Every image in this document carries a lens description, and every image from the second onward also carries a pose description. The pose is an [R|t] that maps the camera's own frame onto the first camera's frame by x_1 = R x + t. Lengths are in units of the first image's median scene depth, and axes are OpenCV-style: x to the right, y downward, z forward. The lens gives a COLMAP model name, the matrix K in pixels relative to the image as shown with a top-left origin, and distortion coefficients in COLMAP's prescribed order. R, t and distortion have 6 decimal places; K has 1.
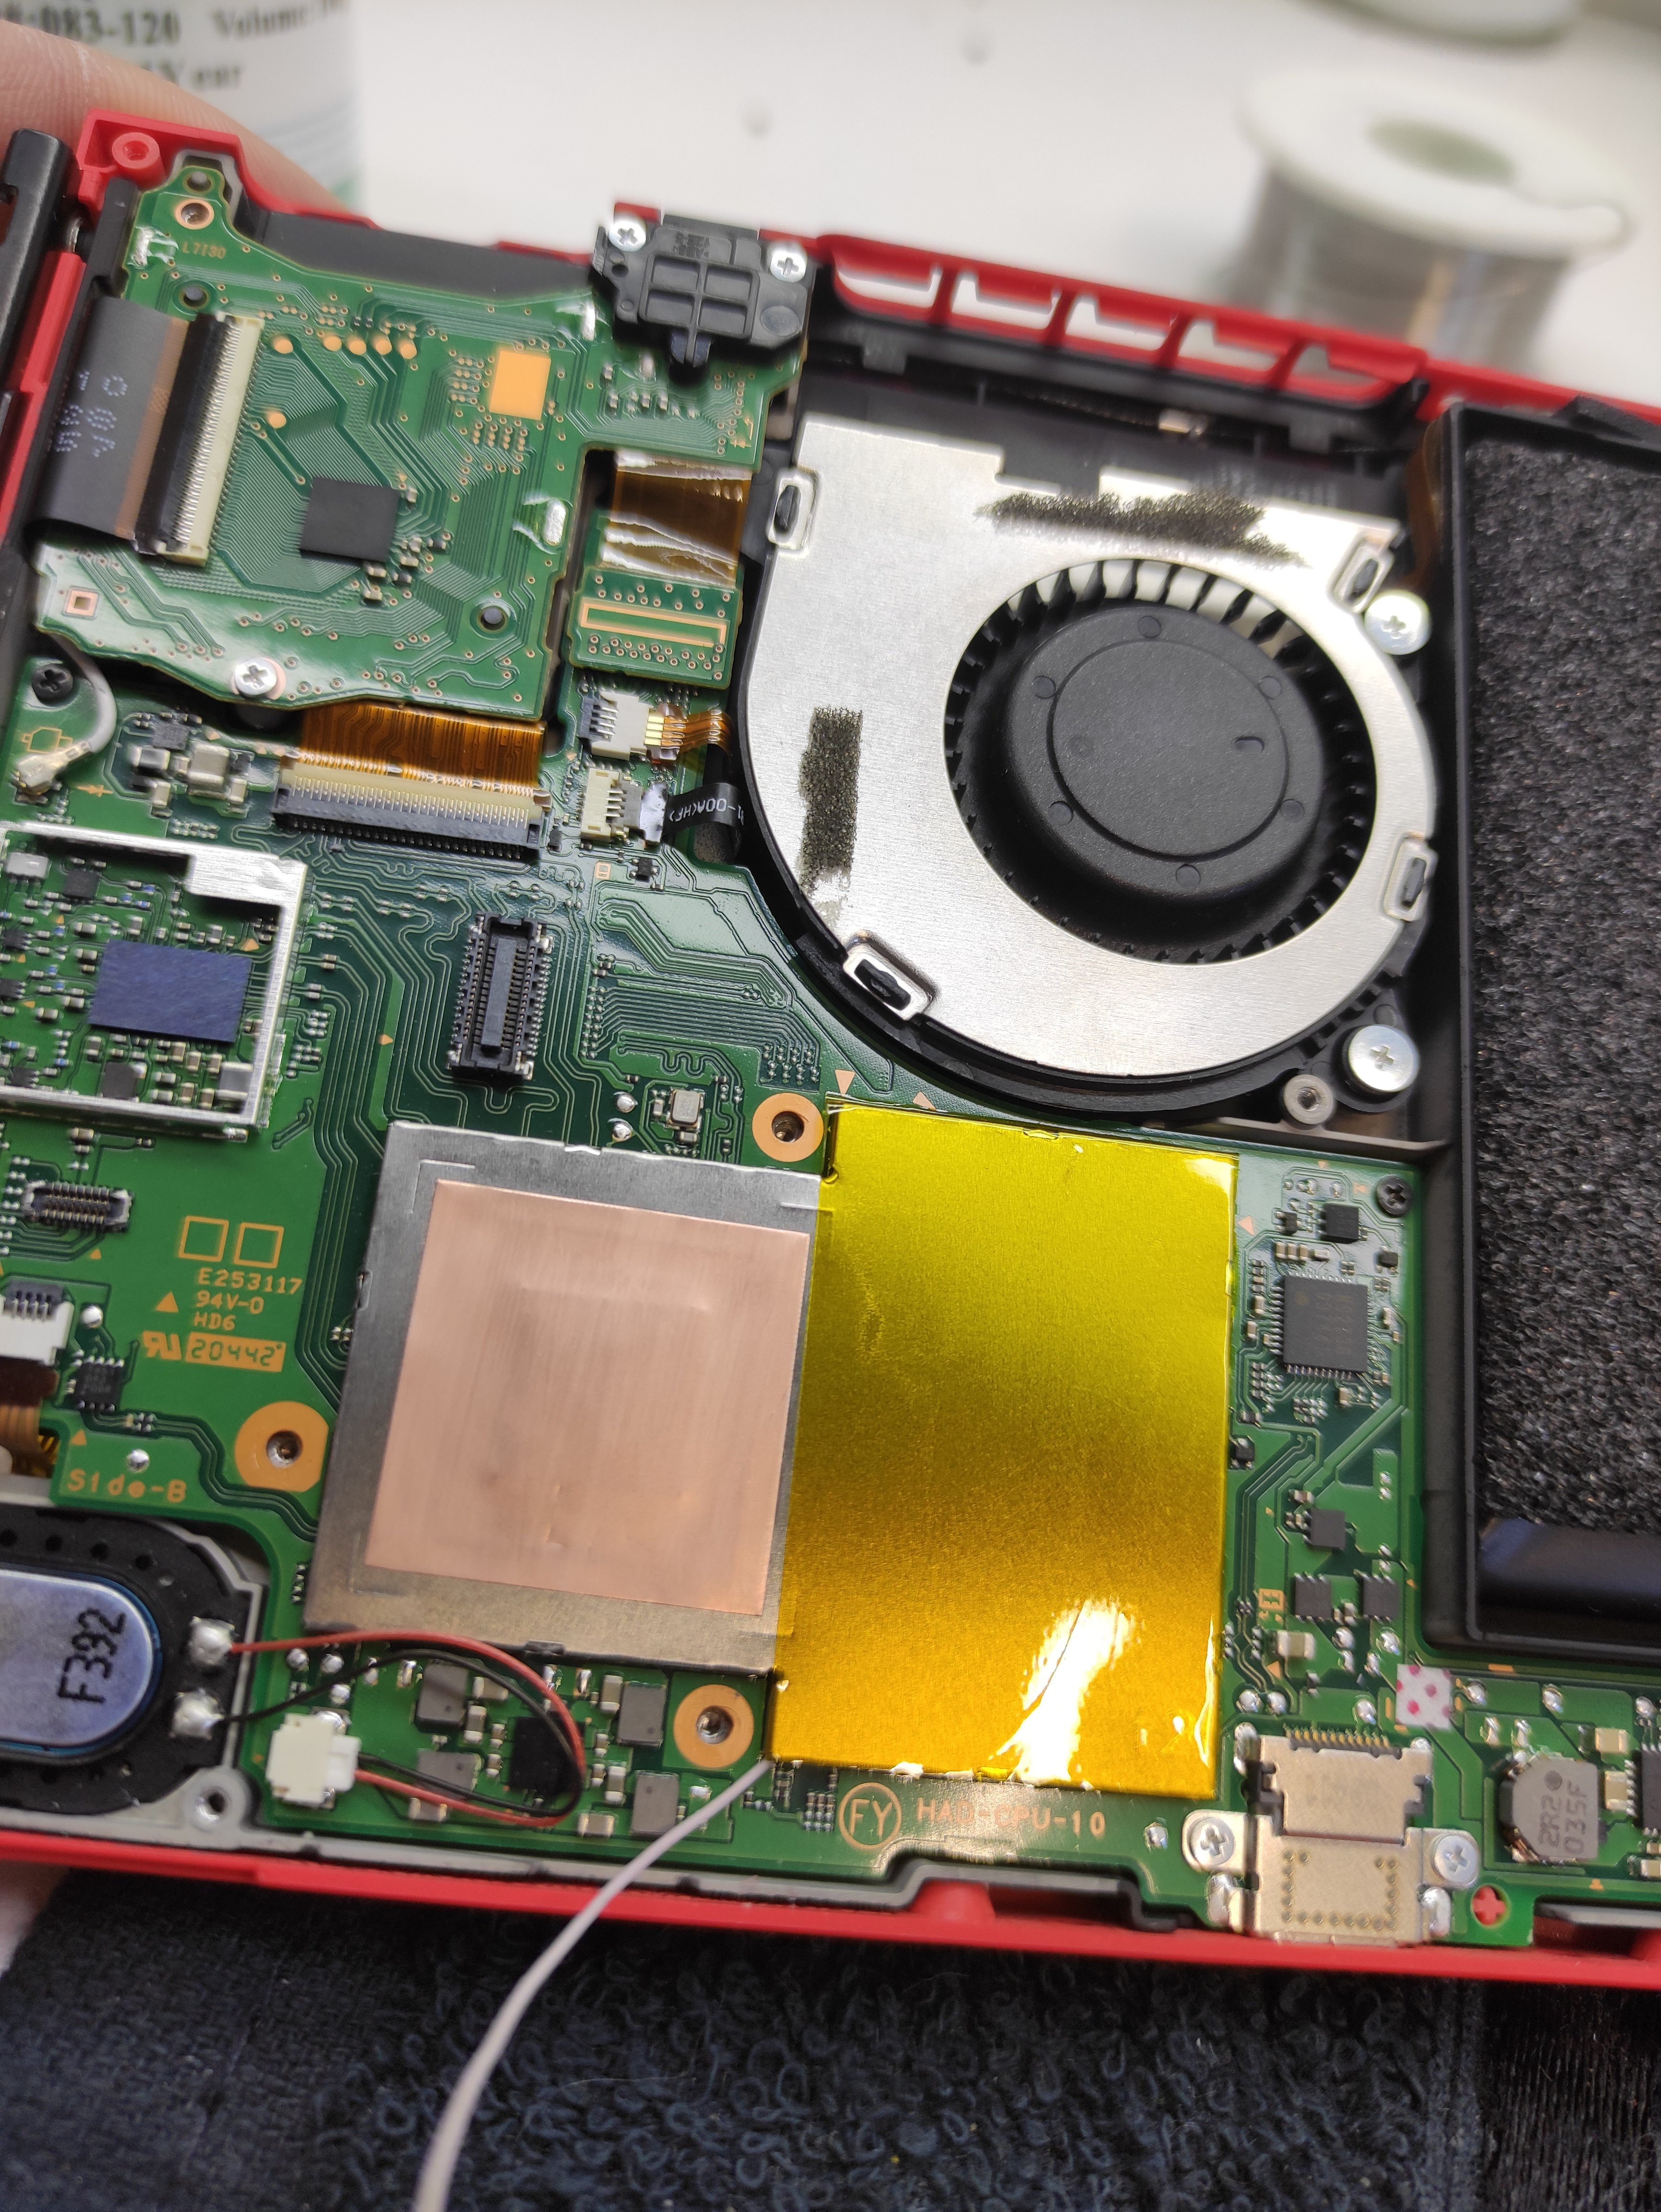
lens RADIAL K [[1738.6, 0, 830.5], [0, 1738.6, 1106.0], [0, 0, 1]] dist [-0.062461, -0.003303]
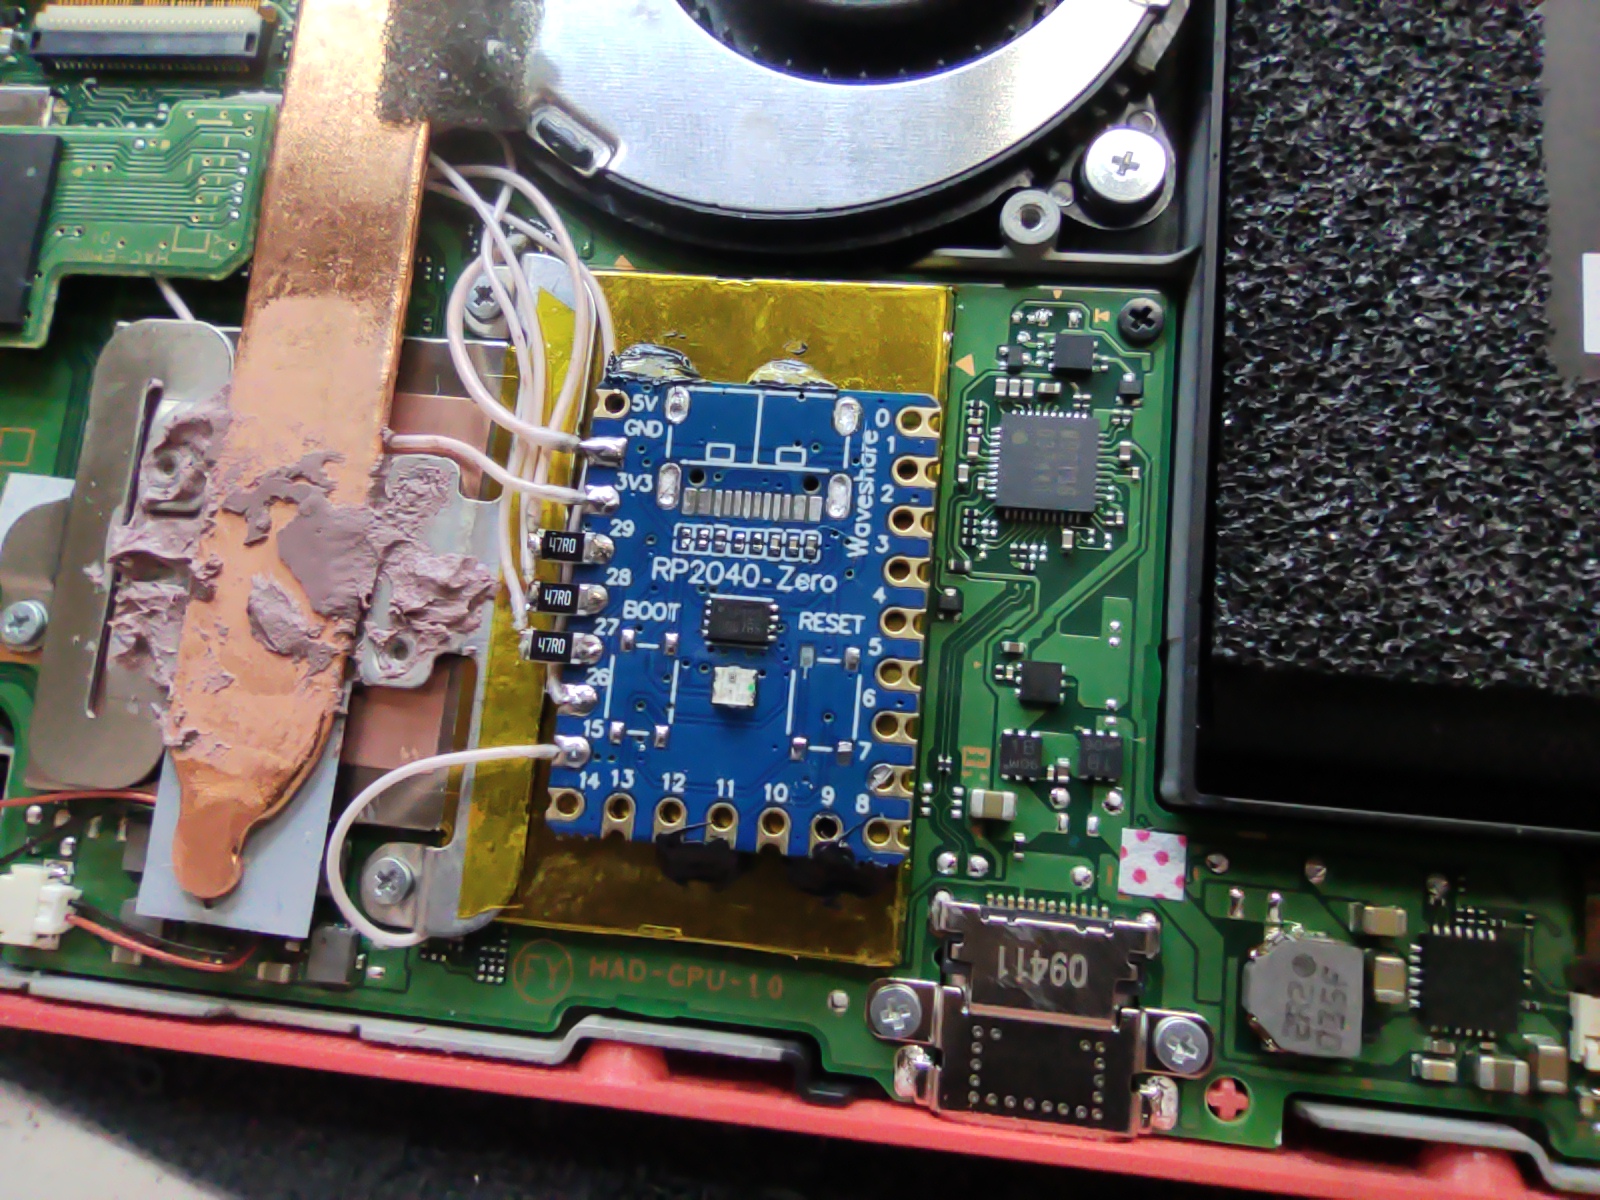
lens RADIAL K [[1138.6, 0, 800.0], [0, 1138.6, 600.0], [0, 0, 1]] dist [0.031586, -0.058106]
pose [[0.969490, -0.040741, -0.241720, 0.316412], [0.070225, 0.990922, 0.114641, 0.125180], [0.234855, -0.128118, 0.963550, 0.394310]]
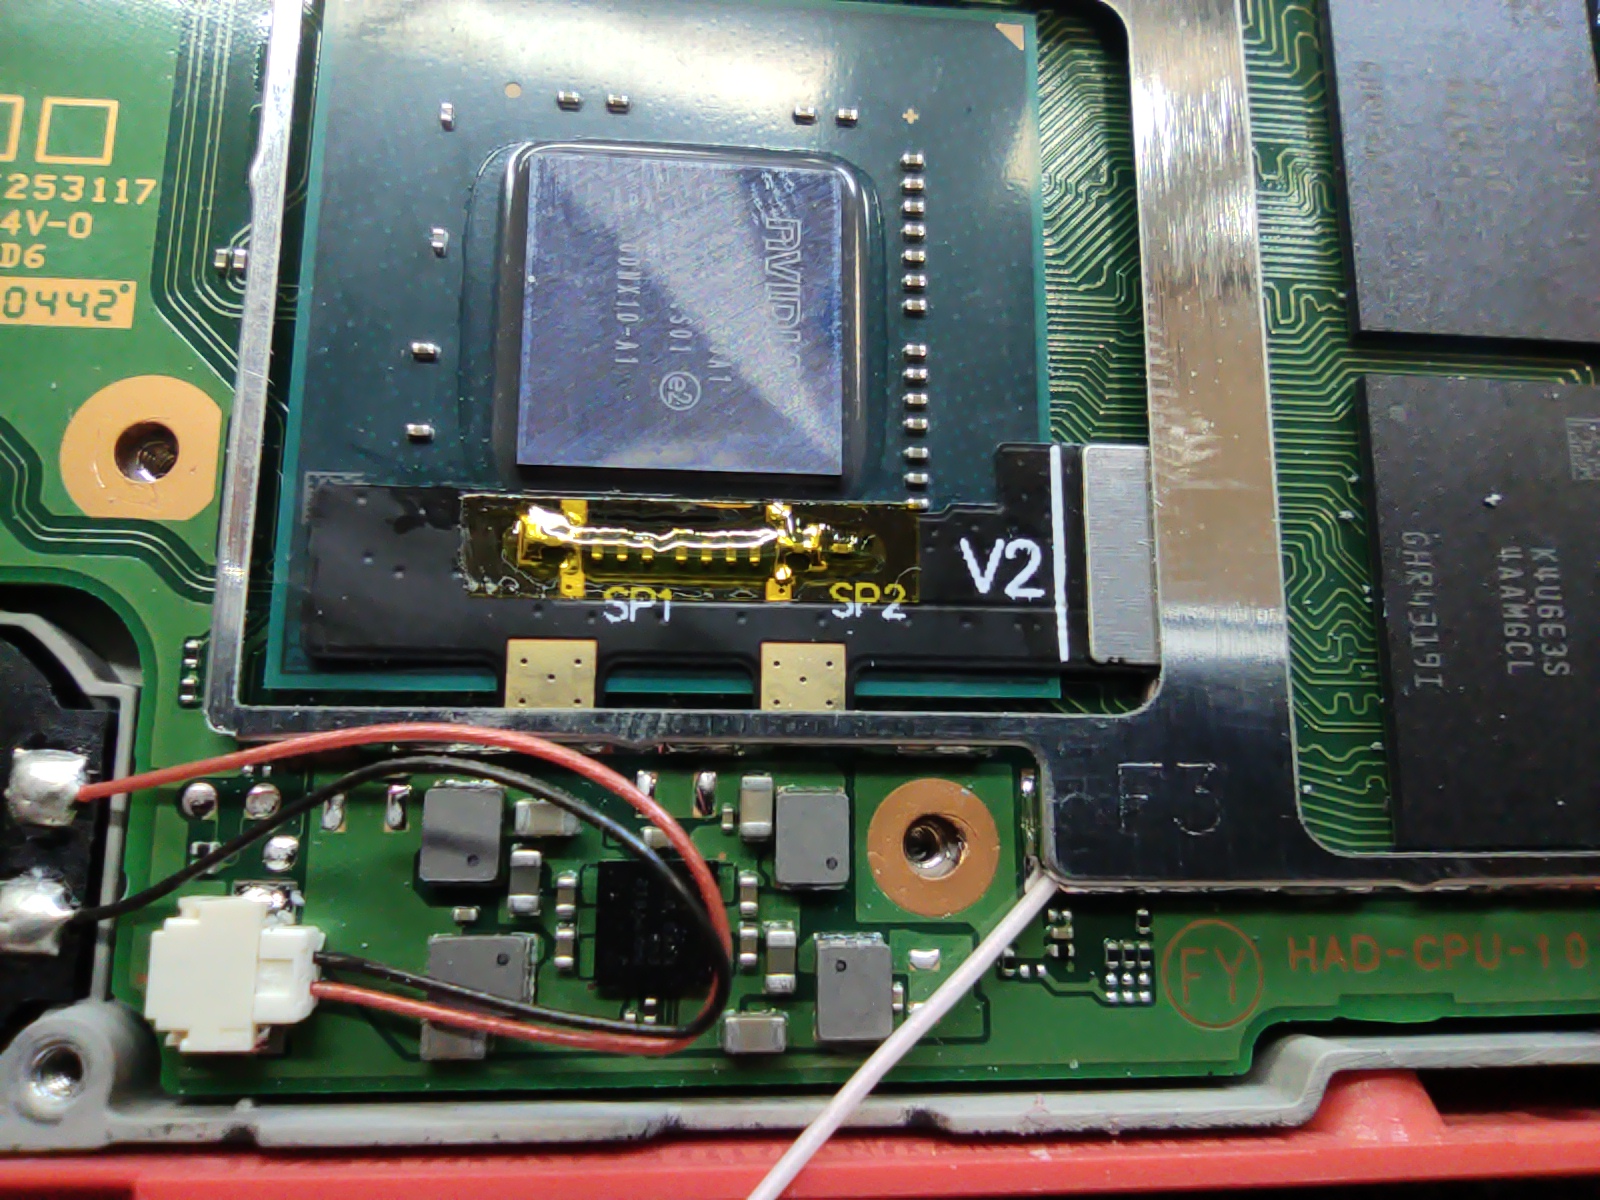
lens RADIAL K [[1138.6, 0, 800.0], [0, 1138.6, 600.0], [0, 0, 1]] dist [0.031586, -0.058106]
pose [[0.994545, -0.098866, -0.033255, -0.085702], [0.102048, 0.988235, 0.113923, 0.213674], [0.021601, -0.116695, 0.992933, 0.581952]]
